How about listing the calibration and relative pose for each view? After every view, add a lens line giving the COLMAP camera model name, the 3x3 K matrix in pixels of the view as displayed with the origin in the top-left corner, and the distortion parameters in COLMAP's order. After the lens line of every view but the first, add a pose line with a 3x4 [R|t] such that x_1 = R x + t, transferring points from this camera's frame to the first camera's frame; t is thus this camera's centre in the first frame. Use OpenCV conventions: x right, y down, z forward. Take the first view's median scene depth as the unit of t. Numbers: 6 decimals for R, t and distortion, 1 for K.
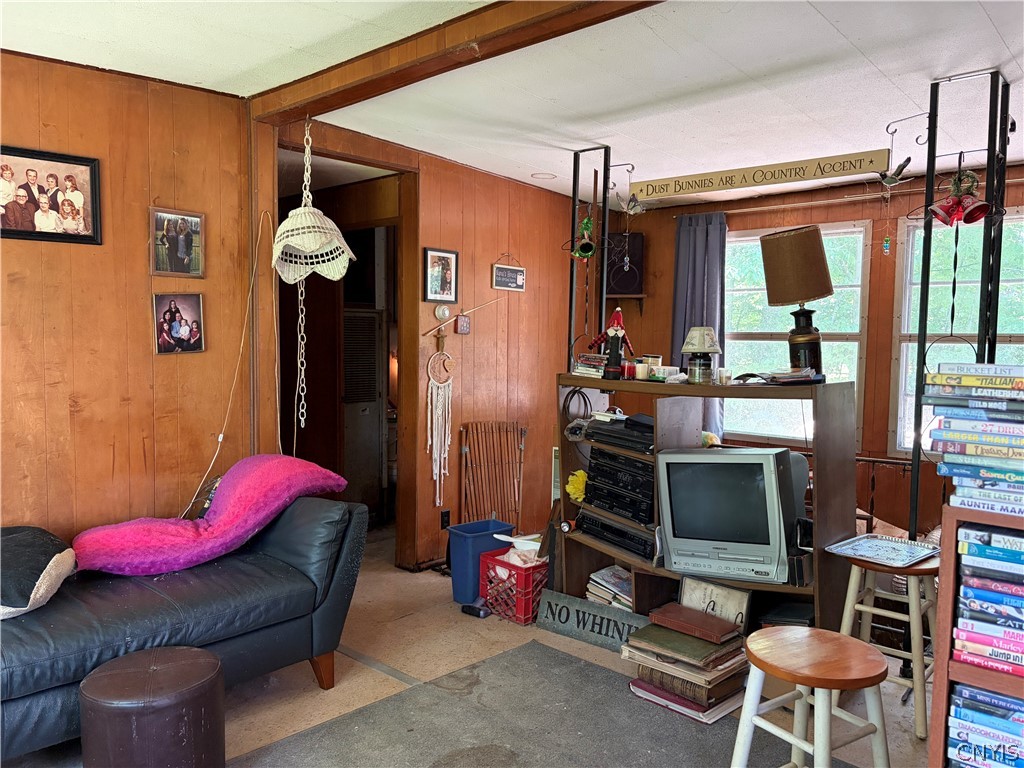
lens RADIAL K [[774.5, 0, 513.6], [0, 774.5, 387.8], [0, 0, 1]] dist [-0.001111, 0.011247]
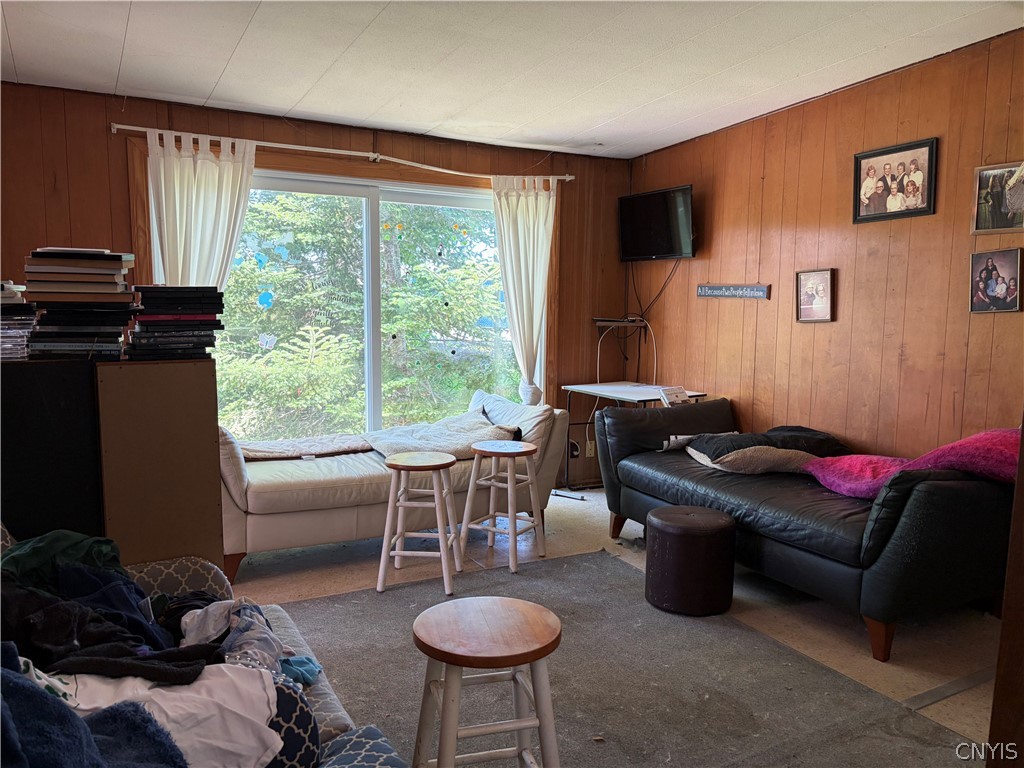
lens RADIAL K [[774.5, 0, 513.0], [0, 774.5, 386.6], [0, 0, 1]] dist [-0.001111, 0.011247]
pose [[-0.311703, 0.087594, -0.946134, 0.752719], [-0.072952, 0.990596, 0.115745, -0.022515], [0.947375, 0.105101, -0.302381, 0.799443]]
